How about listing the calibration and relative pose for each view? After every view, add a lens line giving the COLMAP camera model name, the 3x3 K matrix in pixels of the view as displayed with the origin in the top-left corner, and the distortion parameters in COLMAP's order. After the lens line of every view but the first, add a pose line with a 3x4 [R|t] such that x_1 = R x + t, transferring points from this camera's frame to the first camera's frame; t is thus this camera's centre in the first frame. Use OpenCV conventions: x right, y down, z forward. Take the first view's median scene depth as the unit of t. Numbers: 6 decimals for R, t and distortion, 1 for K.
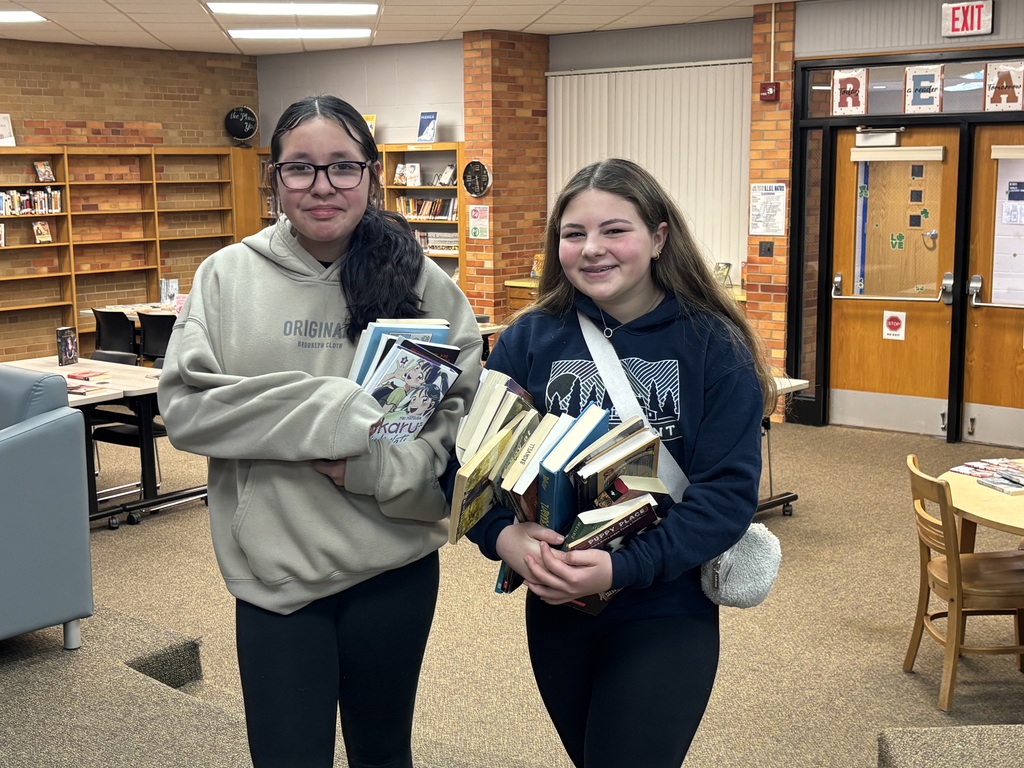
lens RADIAL K [[1357.0, 0, 460.9], [0, 1357.0, 384.5], [0, 0, 1]] dist [0.130660, -0.536685]
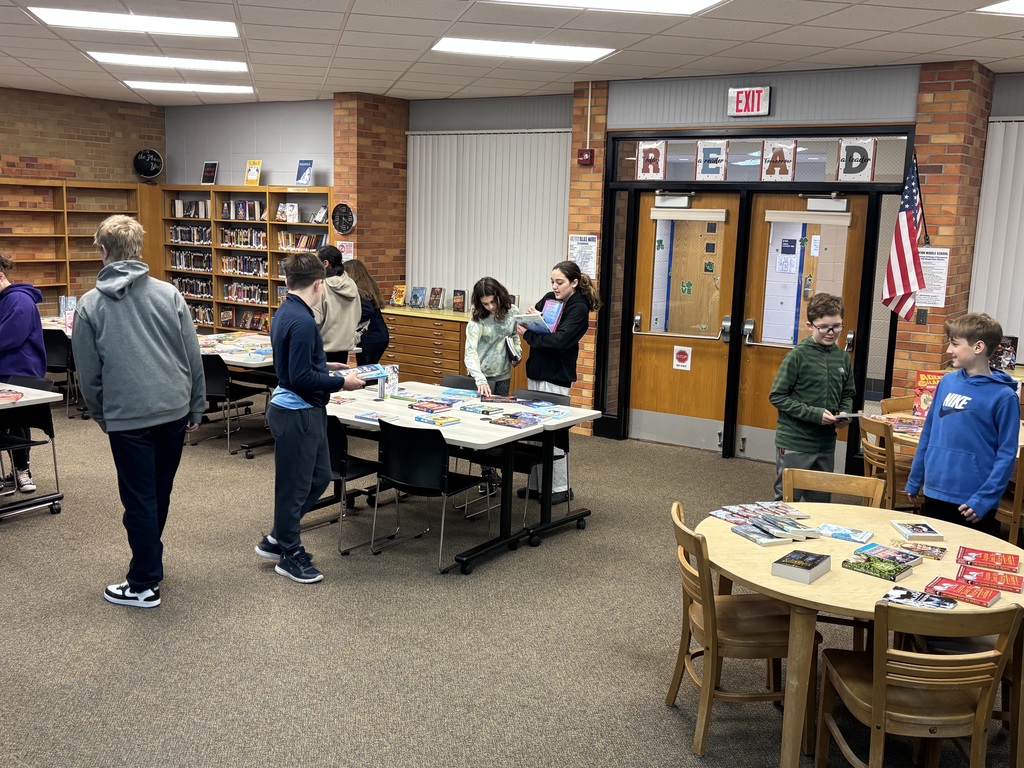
lens RADIAL K [[1002.7, 0, 512.0], [0, 1002.7, 384.0], [0, 0, 1]] dist [0.013159, -0.088884]
pose [[0.992589, 0.023573, 0.119212, 0.063956], [-0.025004, 0.999632, 0.010524, -0.025604], [-0.118920, -0.013427, 0.992813, 0.145140]]
